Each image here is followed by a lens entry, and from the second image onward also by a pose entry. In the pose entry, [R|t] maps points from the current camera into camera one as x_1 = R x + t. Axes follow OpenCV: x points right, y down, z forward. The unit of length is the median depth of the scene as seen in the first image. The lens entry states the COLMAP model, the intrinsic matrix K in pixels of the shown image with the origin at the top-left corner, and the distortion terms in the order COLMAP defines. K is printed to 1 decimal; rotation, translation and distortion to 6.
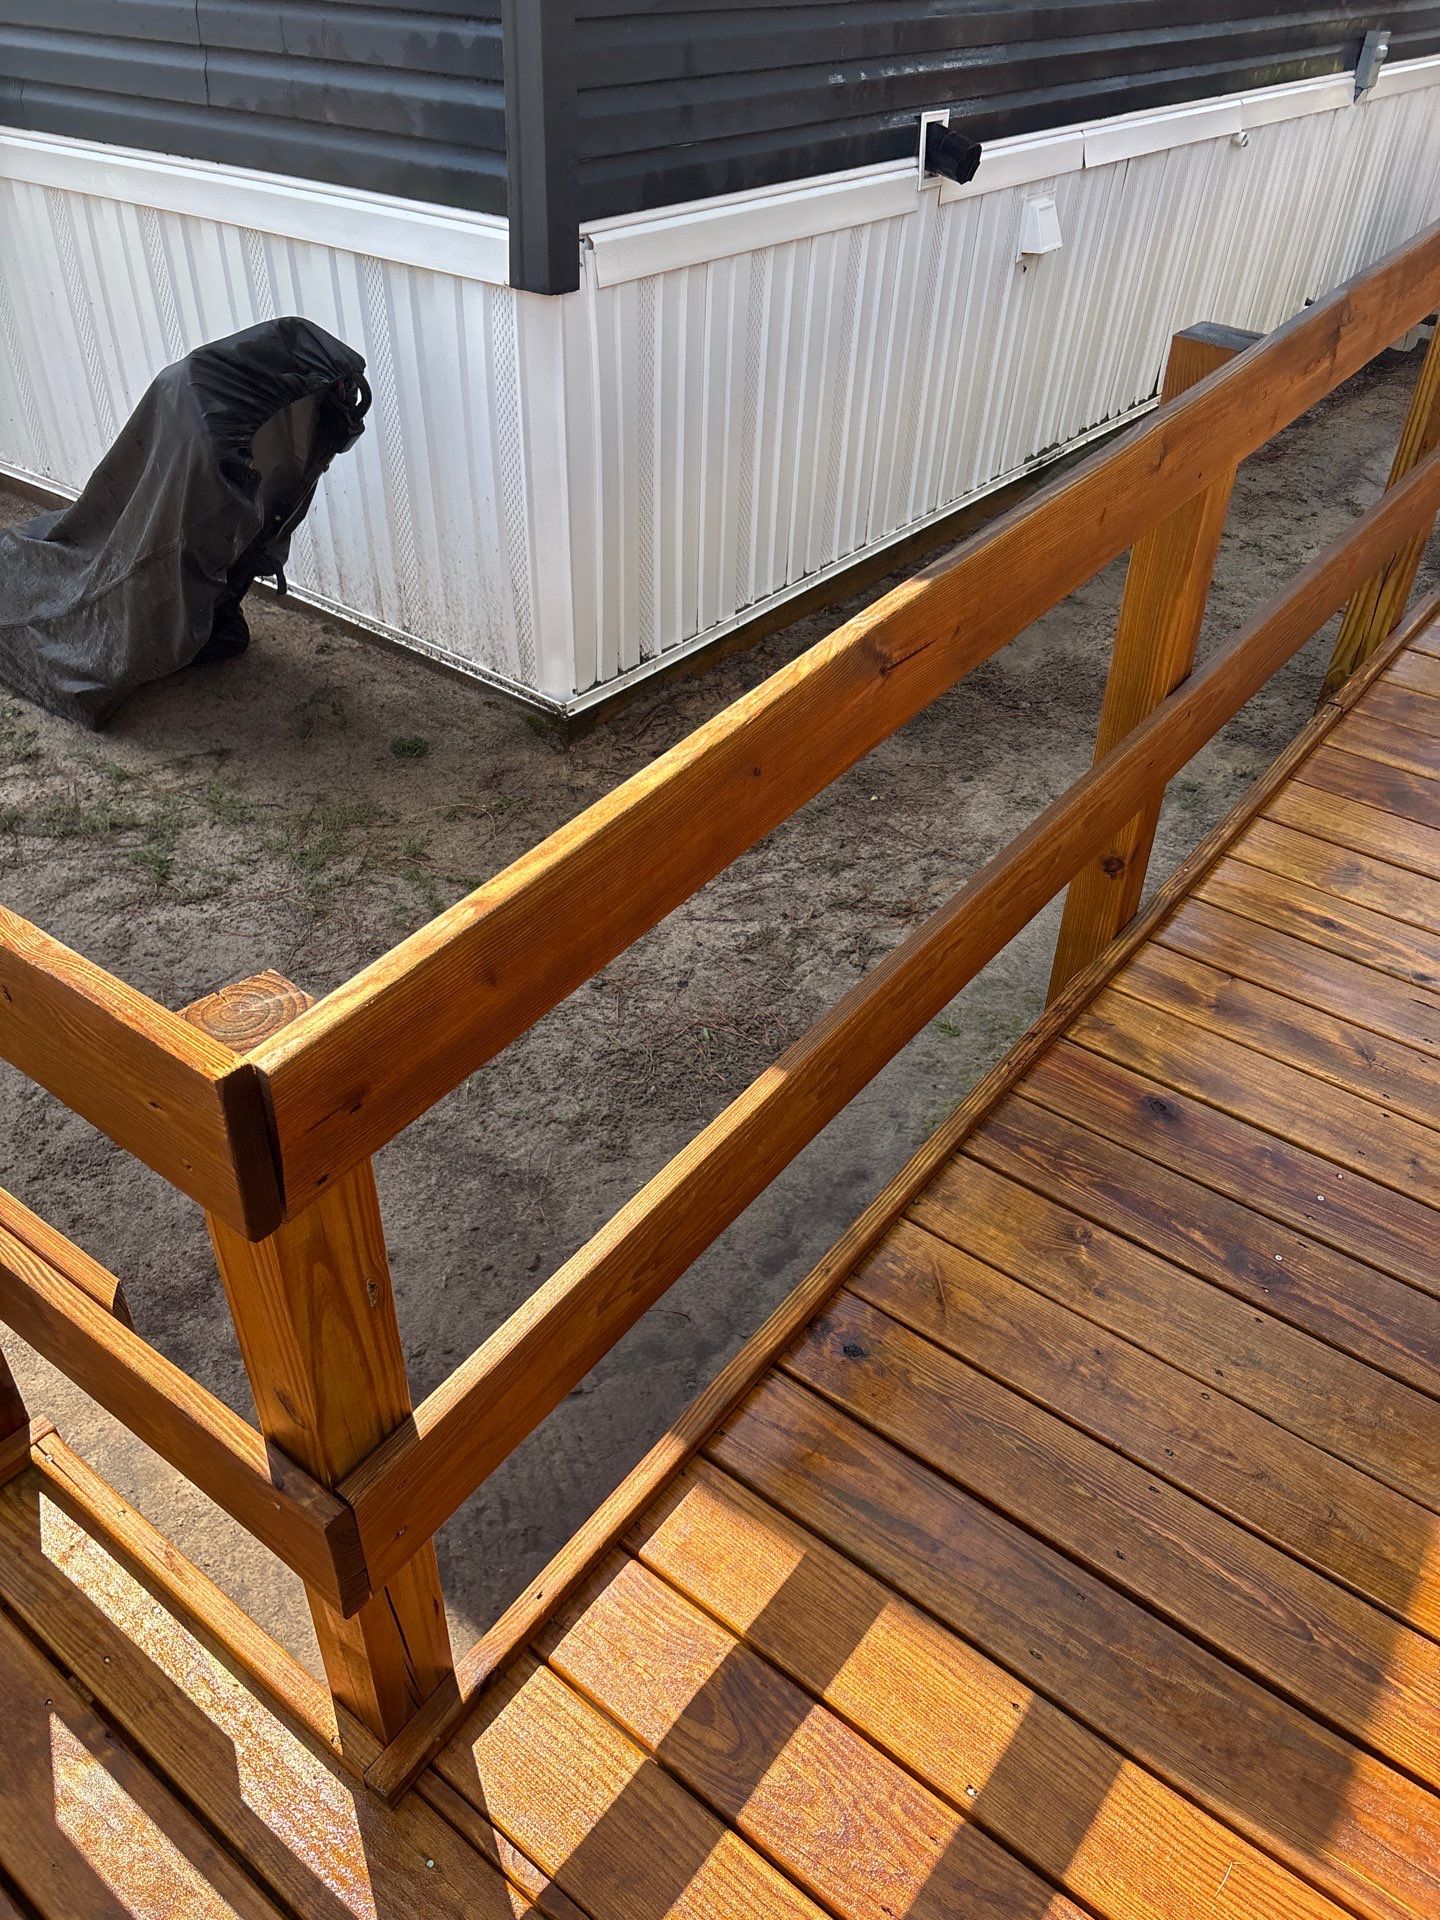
lens RADIAL K [[1408.2, 0, 720.0], [0, 1408.2, 960.0], [0, 0, 1]] dist [0.002539, -0.002567]
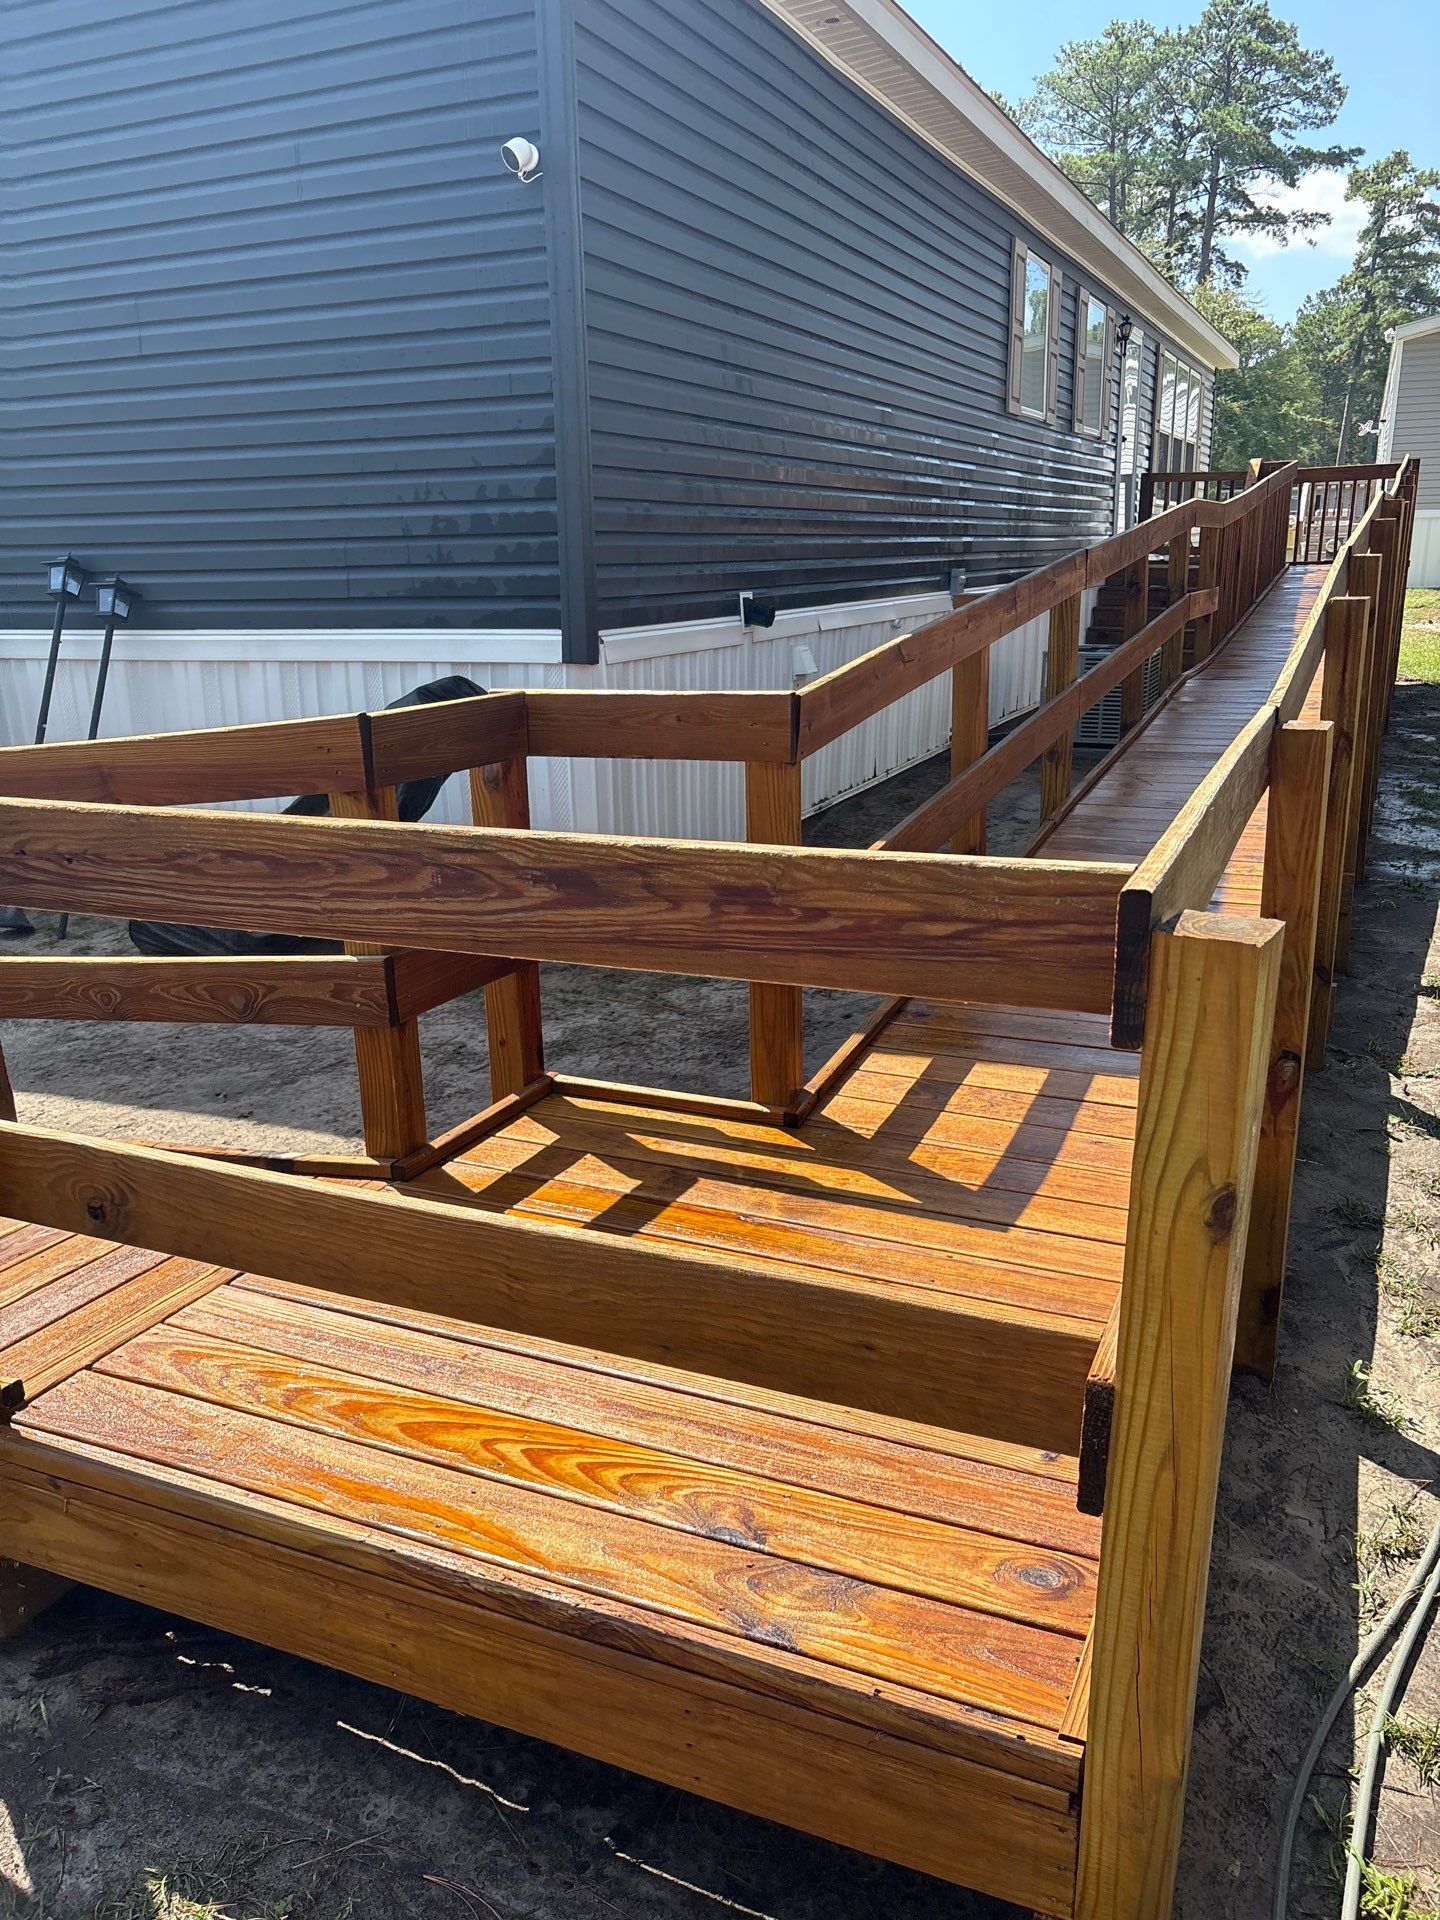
lens RADIAL K [[1384.8, 0, 720.0], [0, 1384.8, 960.0], [0, 0, 1]] dist [0.036308, -0.056054]
pose [[0.971199, -0.101198, 0.215712, -0.402169], [0.172639, 0.922837, -0.344335, 0.551763], [-0.164221, 0.371658, 0.913729, -0.543520]]
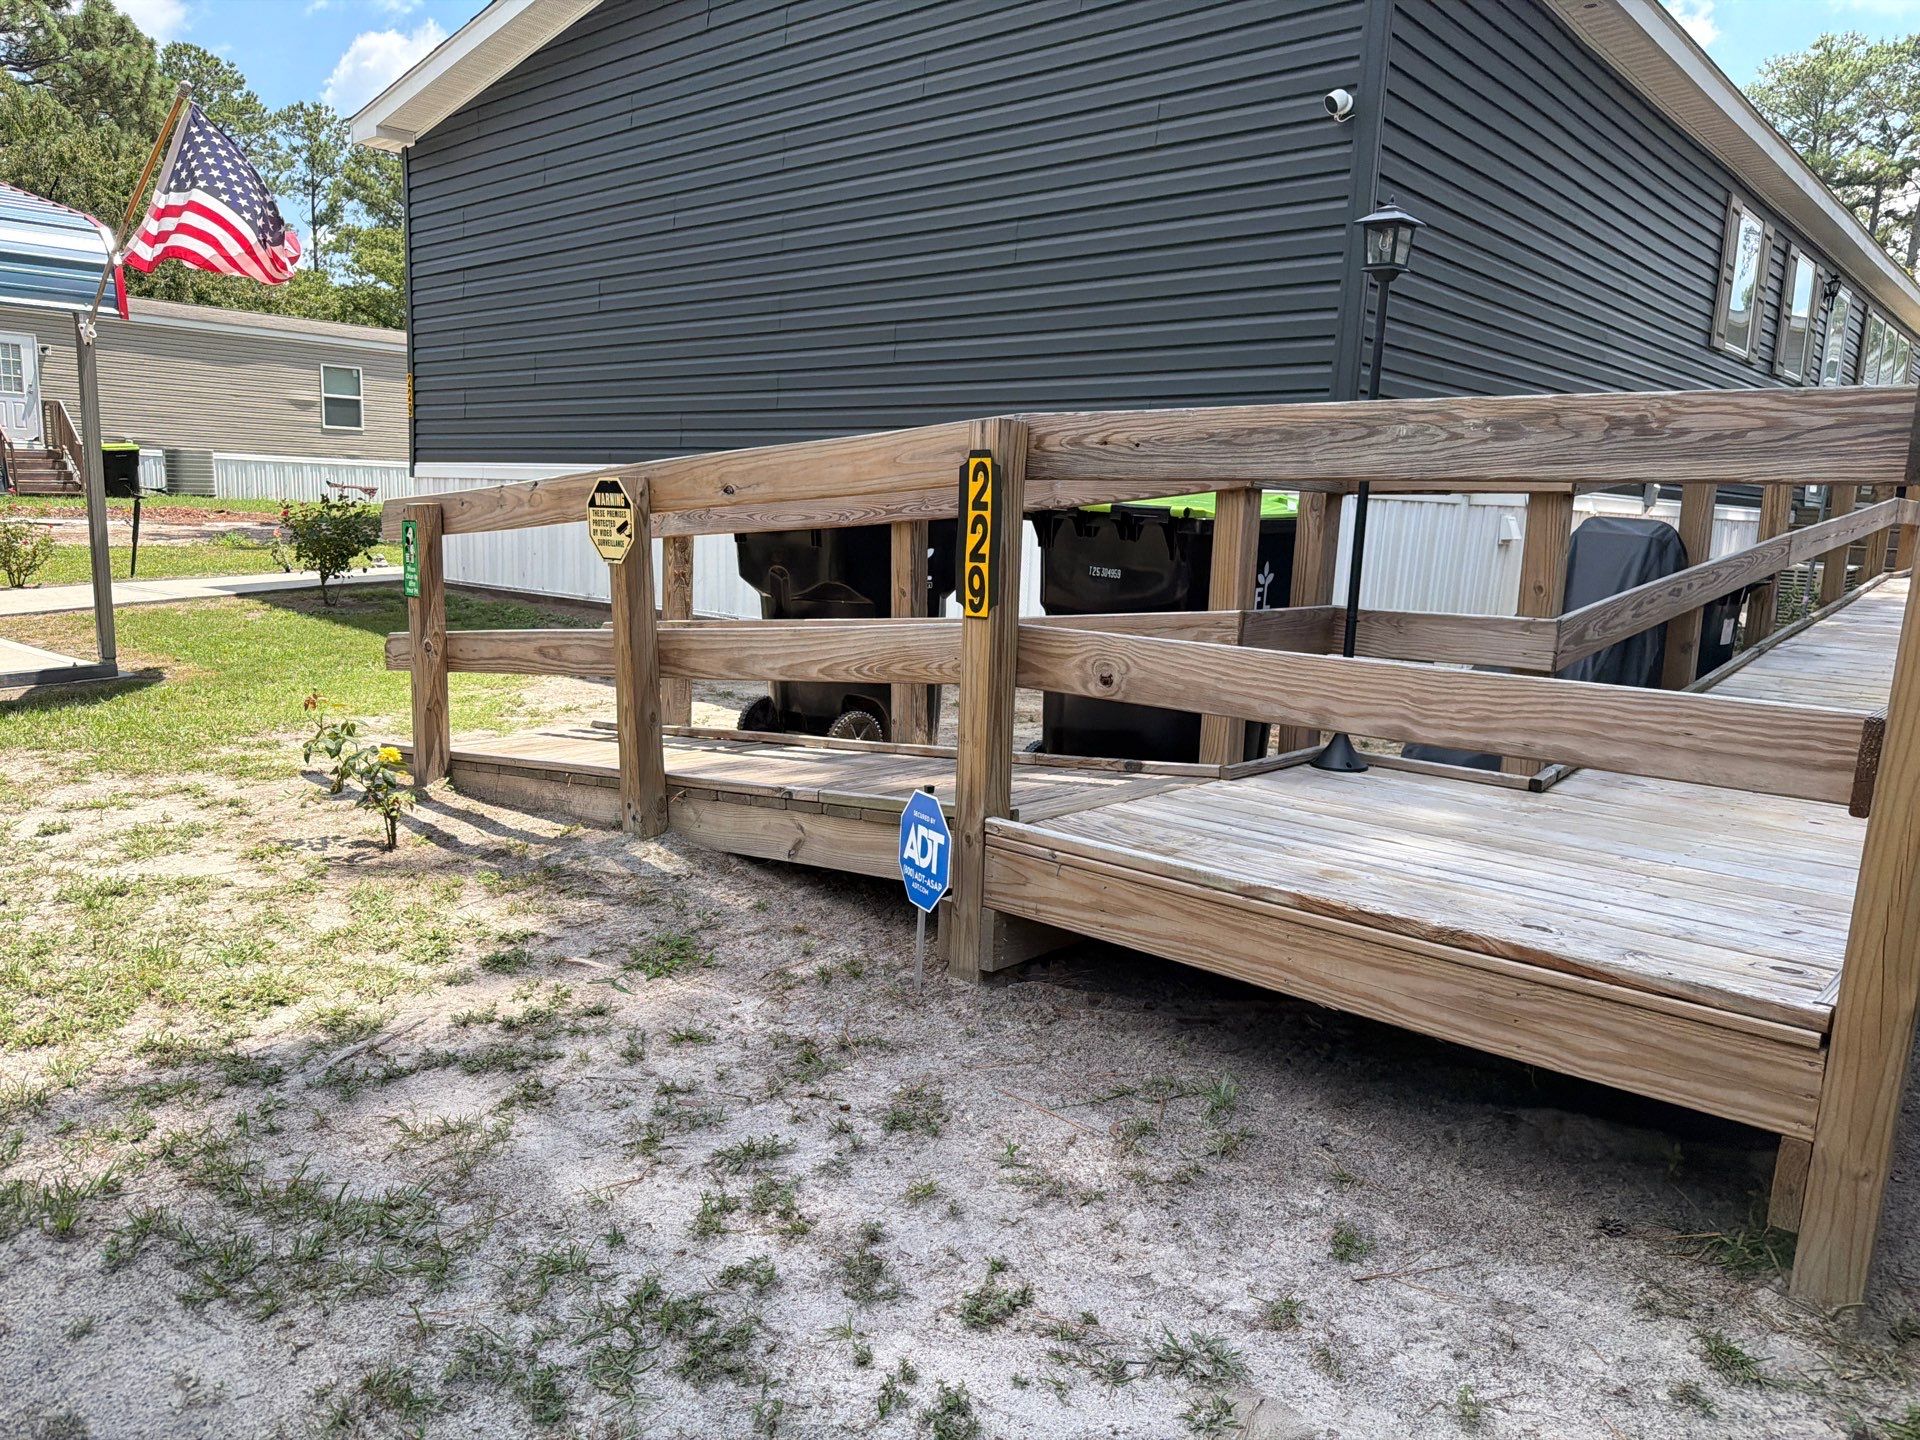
lens RADIAL K [[1291.5, 0, 960.0], [0, 1291.5, 720.0], [0, 0, 1]] dist [0.006340, -0.034475]
pose [[0.997625, 0.029049, -0.062452, -0.620567], [-0.055033, 0.881414, -0.469127, 0.883422], [0.041419, 0.471450, 0.880919, -0.683561]]
